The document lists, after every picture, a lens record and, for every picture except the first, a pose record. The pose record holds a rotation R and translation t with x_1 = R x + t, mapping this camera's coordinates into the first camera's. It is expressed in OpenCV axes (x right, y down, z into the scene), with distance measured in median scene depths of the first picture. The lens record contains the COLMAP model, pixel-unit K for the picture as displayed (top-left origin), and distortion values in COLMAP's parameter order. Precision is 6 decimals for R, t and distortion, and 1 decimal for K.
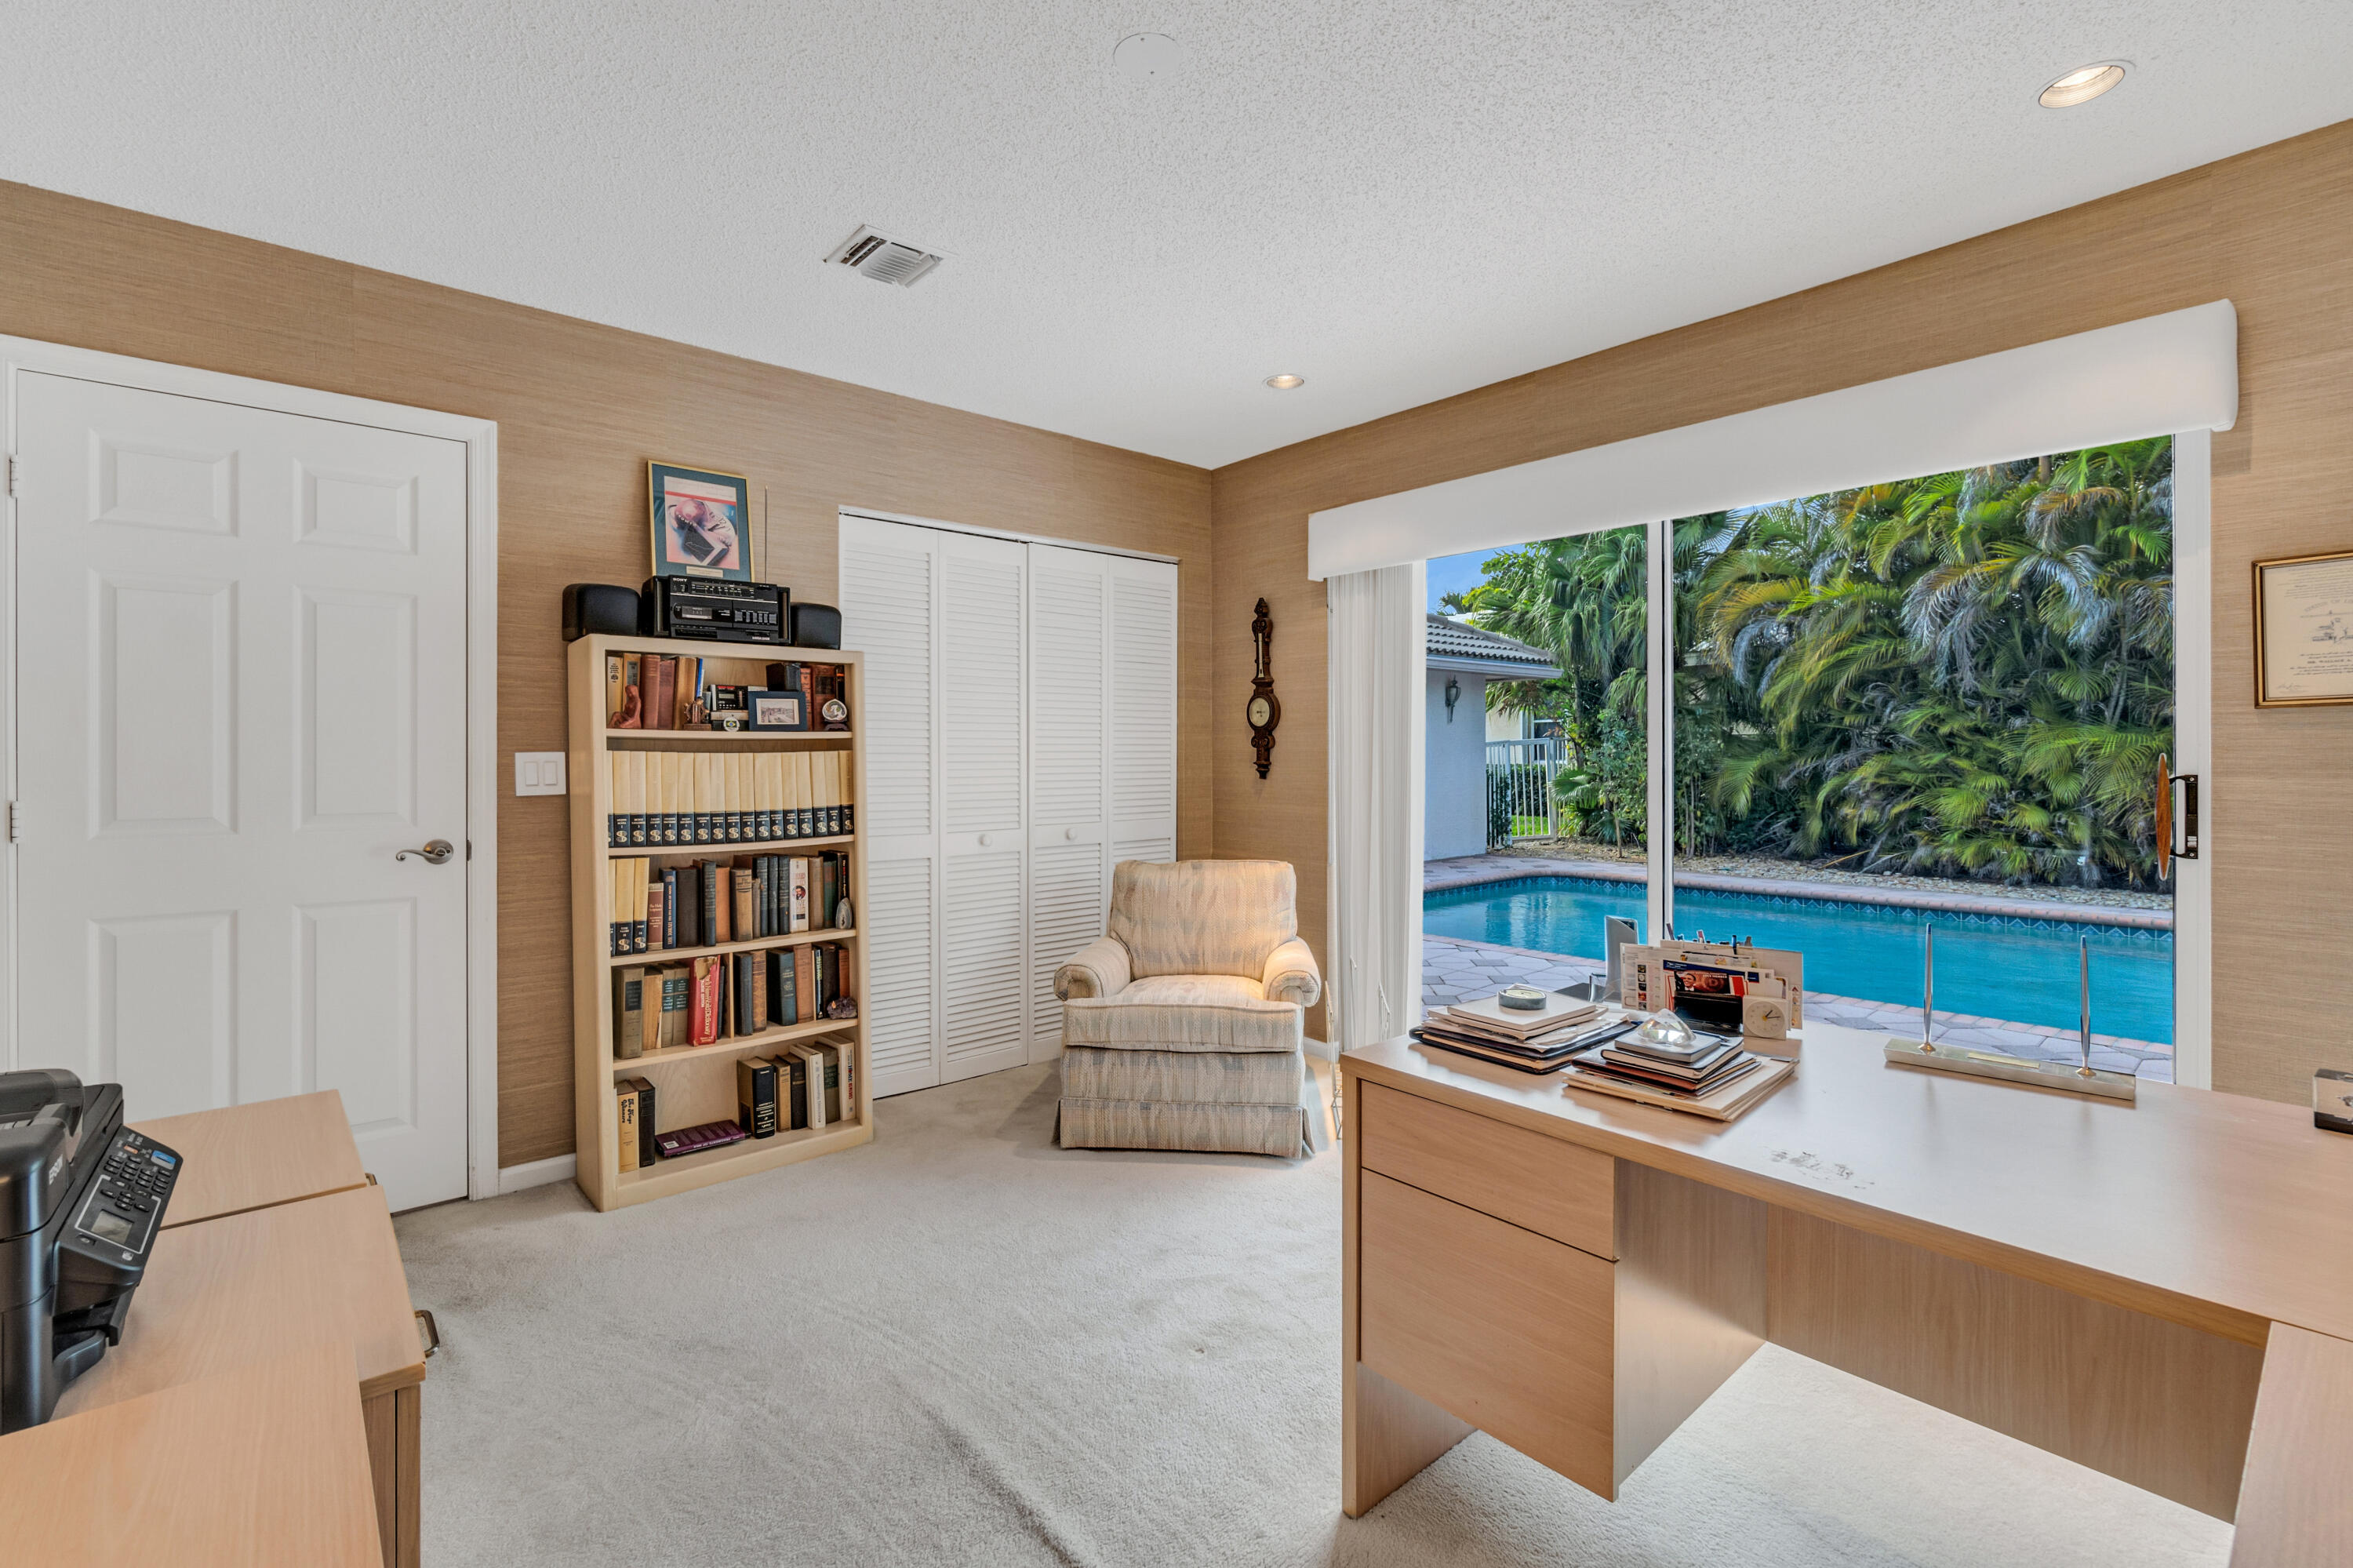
lens RADIAL K [[1026.9, 0, 1173.0], [0, 1026.9, 772.9], [0, 0, 1]] dist [-0.002242, -0.000256]
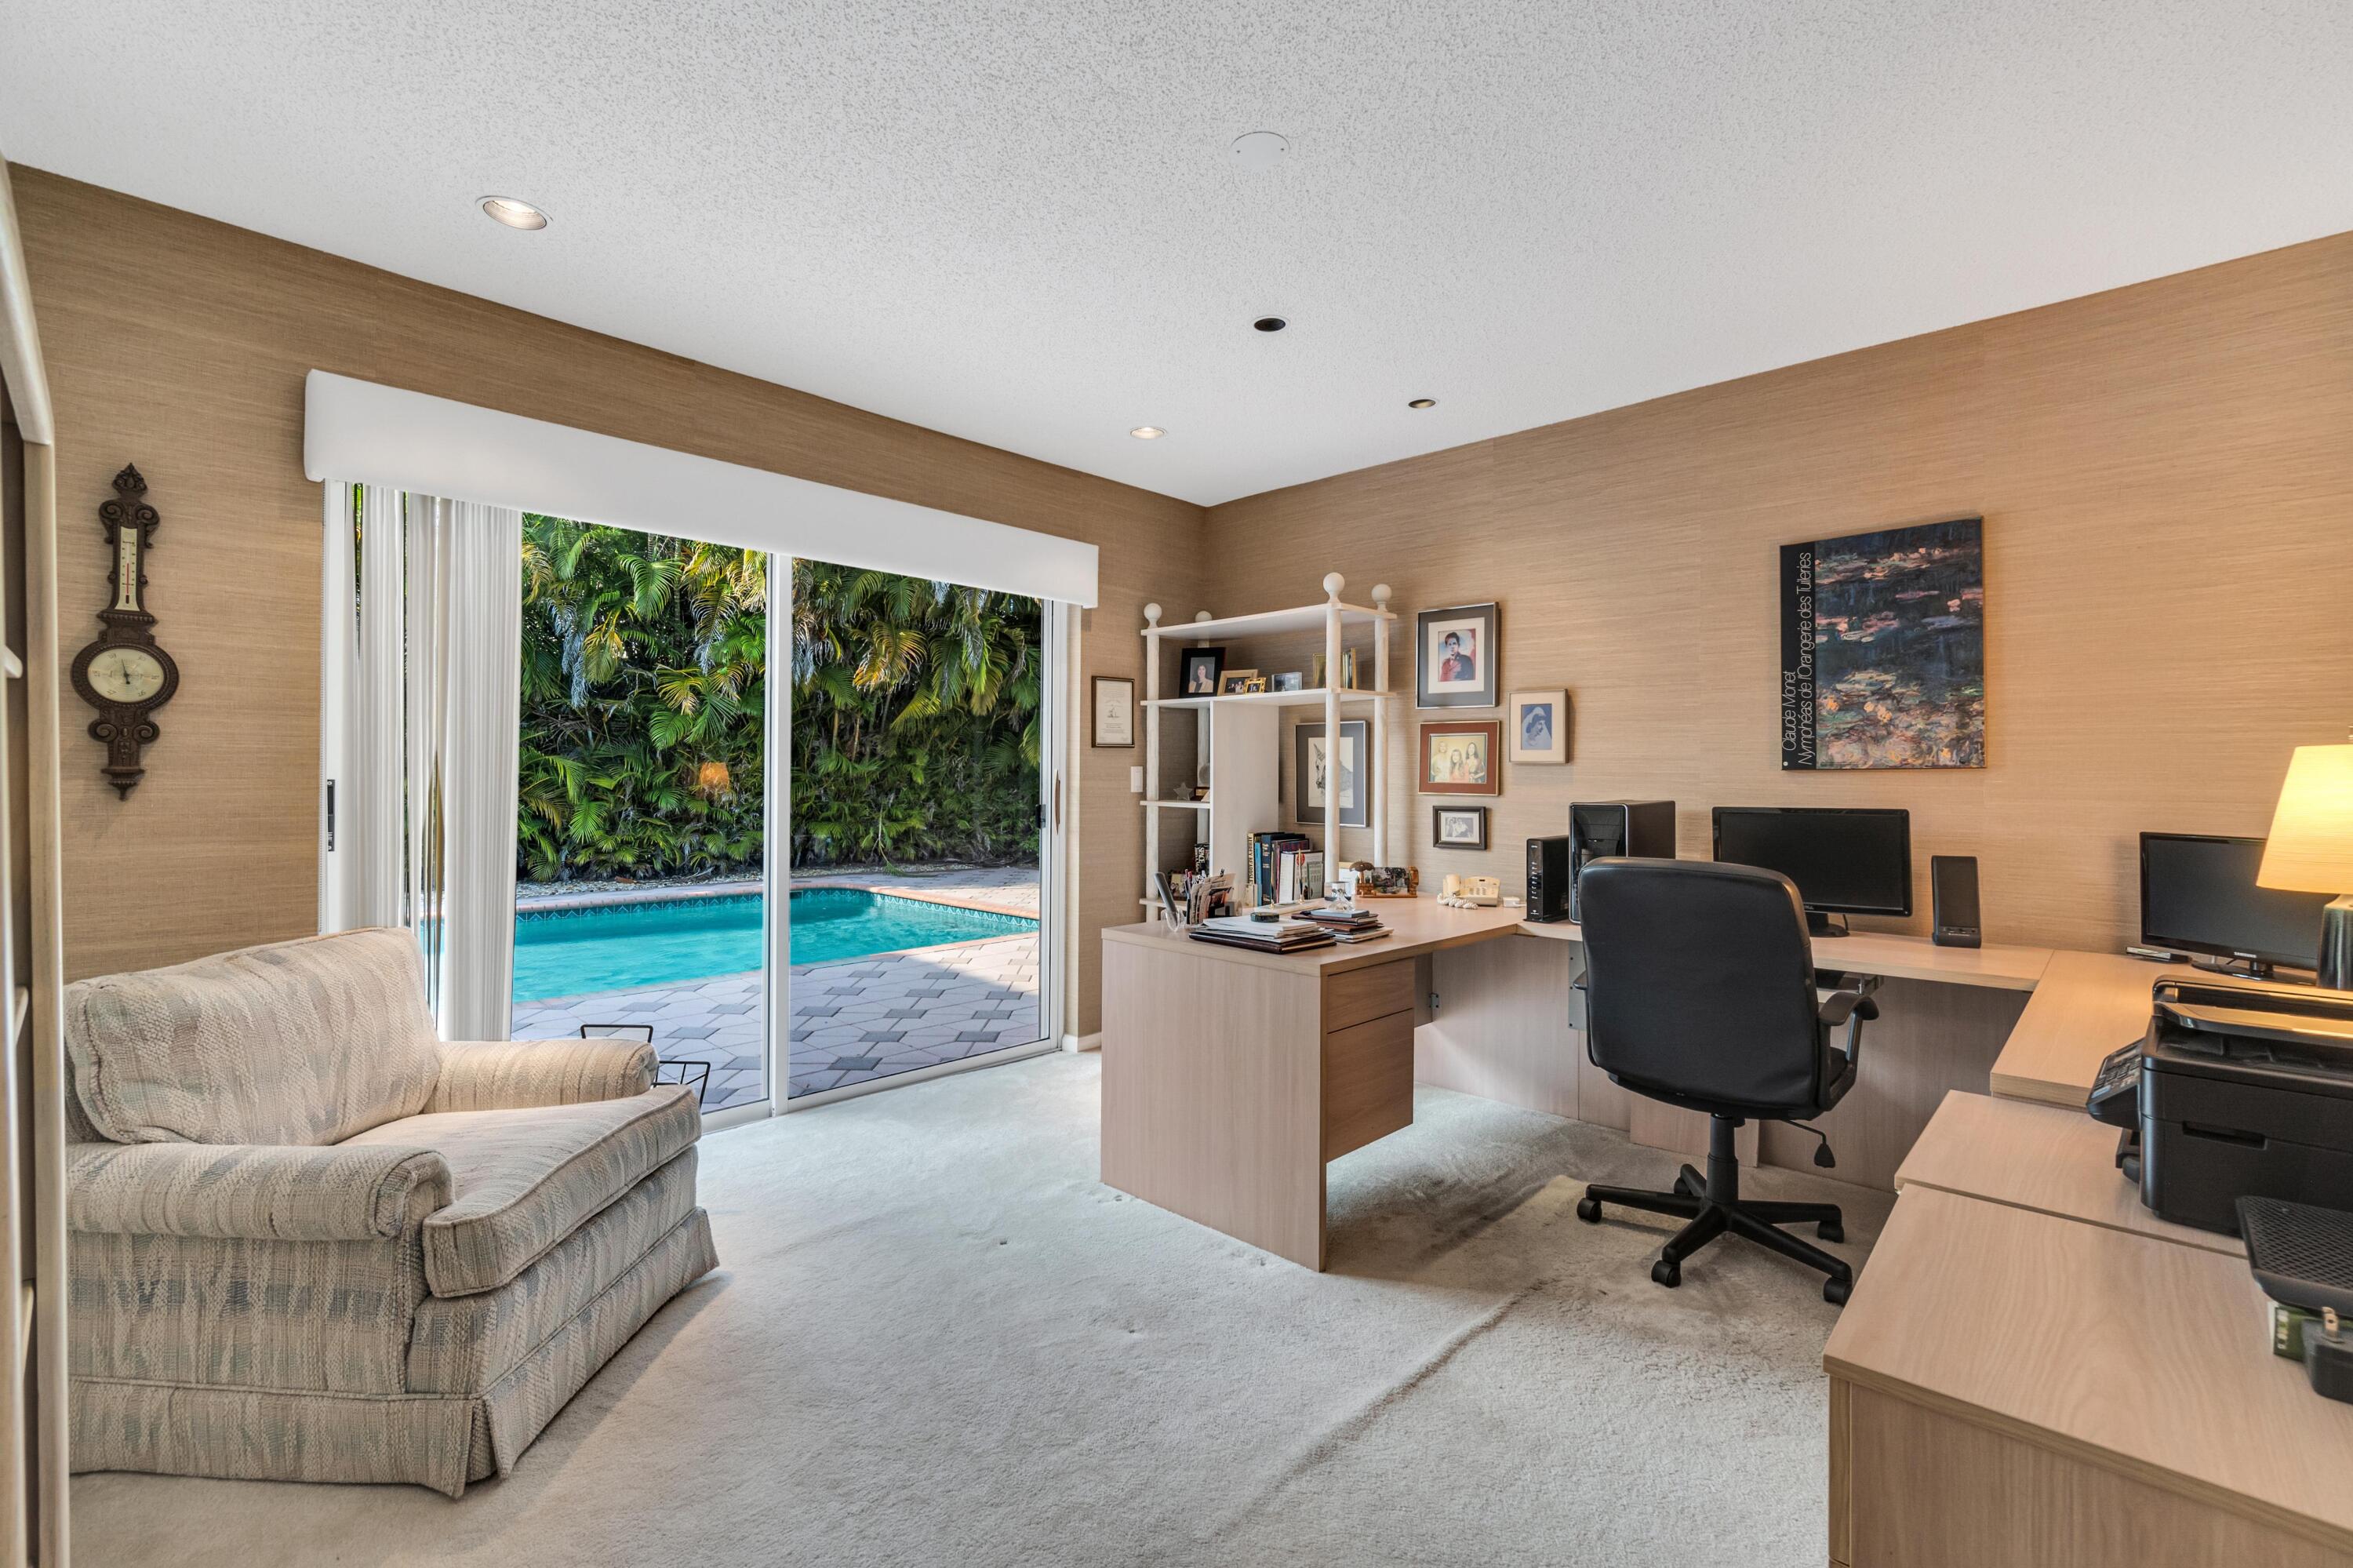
lens RADIAL K [[1026.9, 0, 1173.1], [0, 1026.9, 776.9], [0, 0, 1]] dist [-0.002242, -0.000256]
pose [[-0.092074, 0.008926, 0.995712, -0.496765], [0.016219, 0.999841, -0.007464, 0.006451], [-0.995620, 0.015463, -0.092204, 0.515637]]
